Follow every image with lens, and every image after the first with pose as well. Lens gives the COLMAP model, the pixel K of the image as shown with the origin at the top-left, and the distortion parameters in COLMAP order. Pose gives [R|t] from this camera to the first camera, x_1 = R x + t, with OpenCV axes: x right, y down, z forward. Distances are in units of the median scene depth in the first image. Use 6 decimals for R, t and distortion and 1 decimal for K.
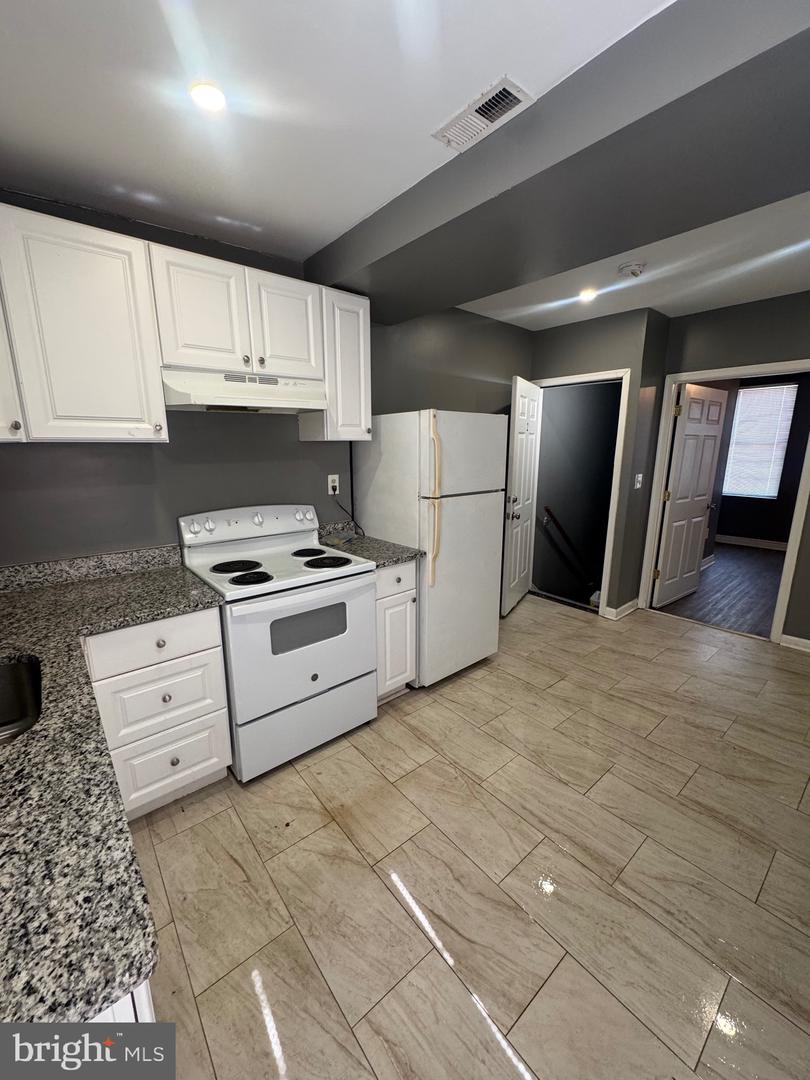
lens RADIAL K [[432.7, 0, 405.4], [0, 432.7, 539.2], [0, 0, 1]] dist [-0.001221, 0.000582]
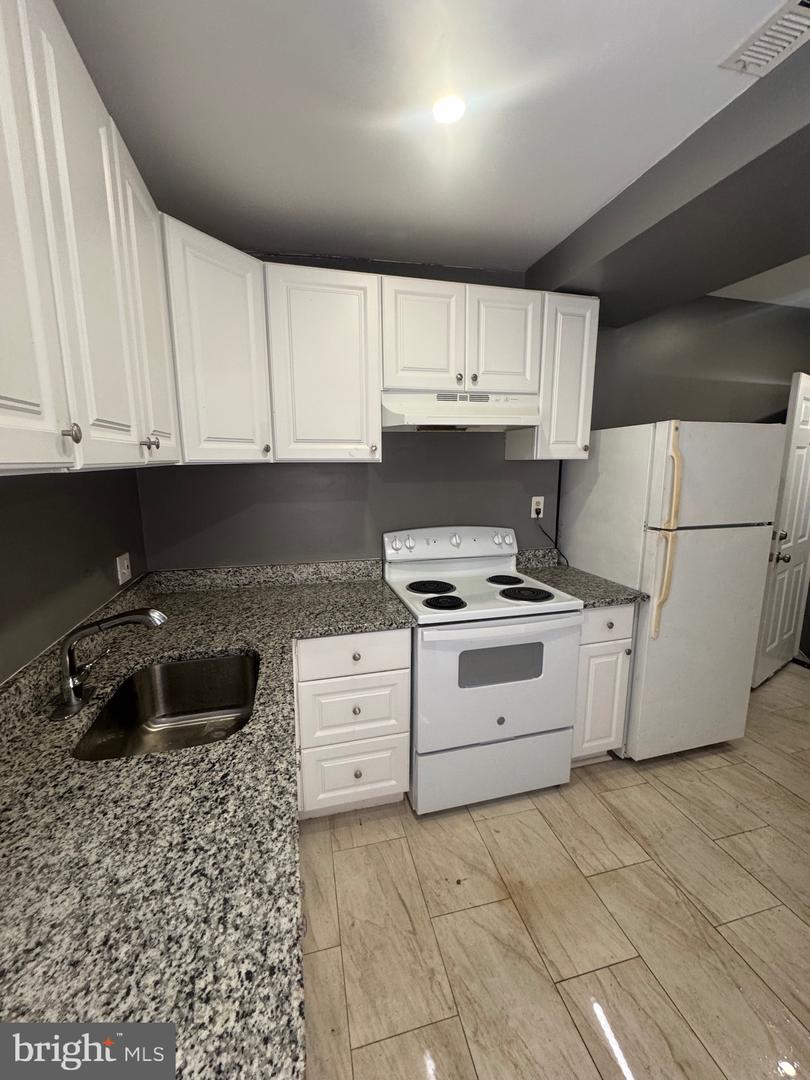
lens RADIAL K [[432.7, 0, 402.6], [0, 432.7, 538.5], [0, 0, 1]] dist [-0.001221, 0.000582]
pose [[0.901972, 0.072563, -0.425653, -0.039989], [-0.090117, 0.995705, -0.021217, -0.020823], [0.422285, 0.057496, 0.904638, 0.080557]]
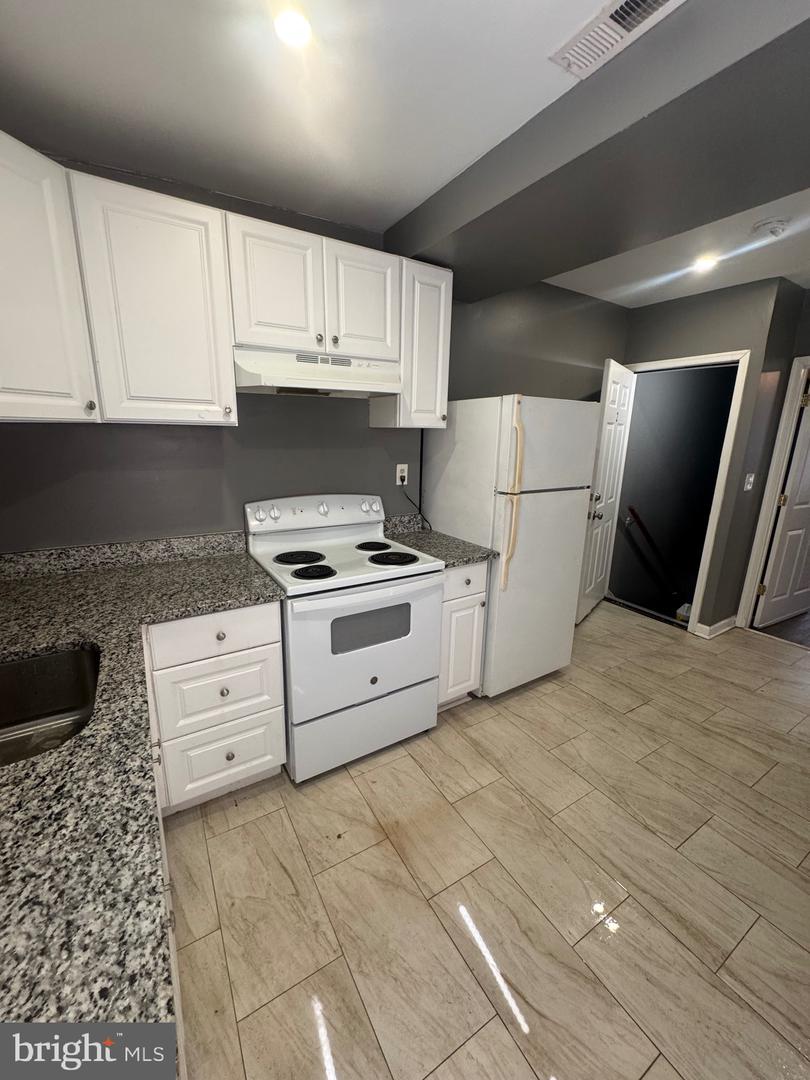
lens RADIAL K [[432.7, 0, 403.8], [0, 432.7, 539.1], [0, 0, 1]] dist [-0.001221, 0.000582]
pose [[0.989152, 0.054419, -0.136442, -0.035115], [-0.051007, 0.998295, 0.028385, -0.017615], [0.137754, -0.021118, 0.990241, 0.086831]]
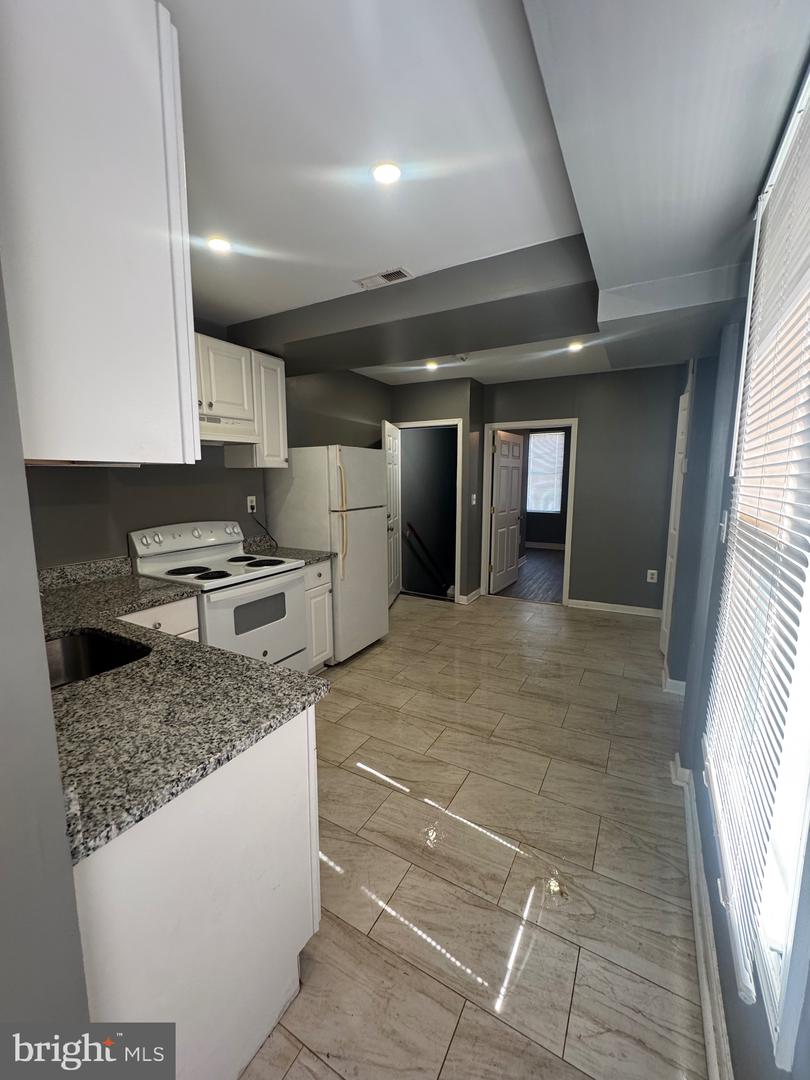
lens RADIAL K [[432.7, 0, 409.7], [0, 432.7, 540.0], [0, 0, 1]] dist [-0.001221, 0.000582]
pose [[0.934209, -0.052890, 0.352782, -0.250251], [0.076879, 0.995559, -0.054329, 0.095296], [-0.348342, 0.077876, 0.934127, -0.353190]]
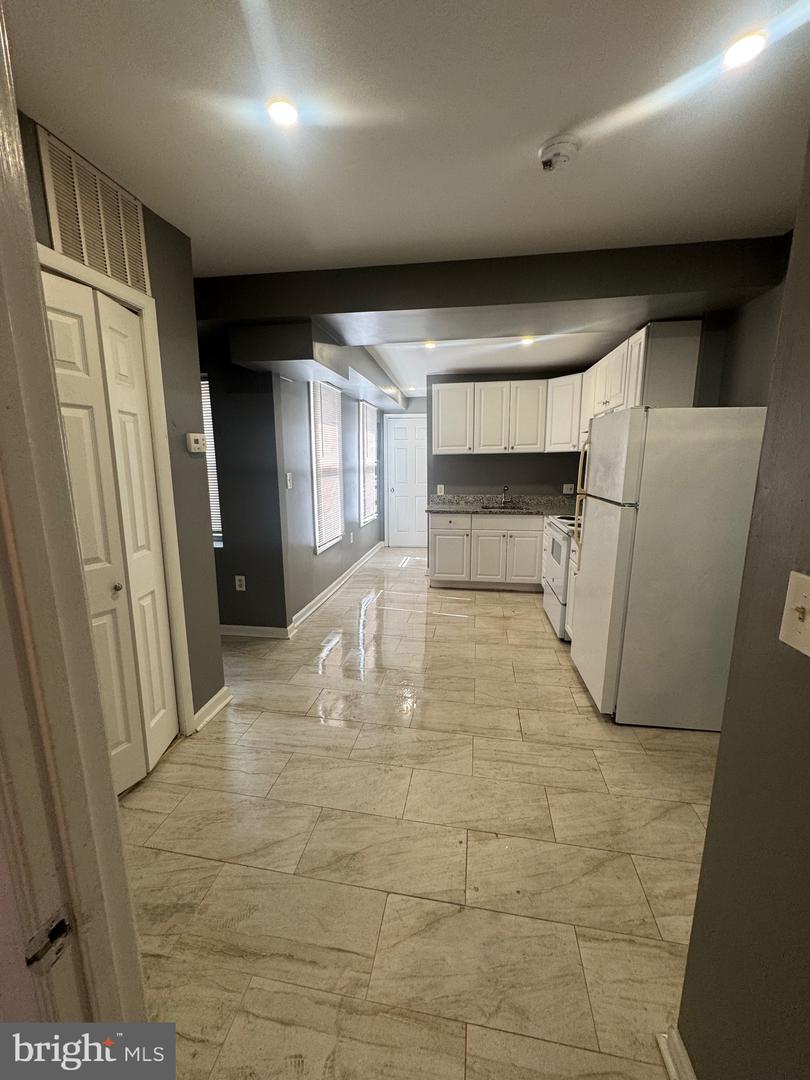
lens RADIAL K [[432.7, 0, 399.8], [0, 432.7, 540.1], [0, 0, 1]] dist [-0.001221, 0.000582]
pose [[-0.766837, 0.121349, -0.630266, 1.447320], [-0.131760, 0.931289, 0.339618, -0.376756], [0.628172, 0.343475, -0.698158, 1.862505]]
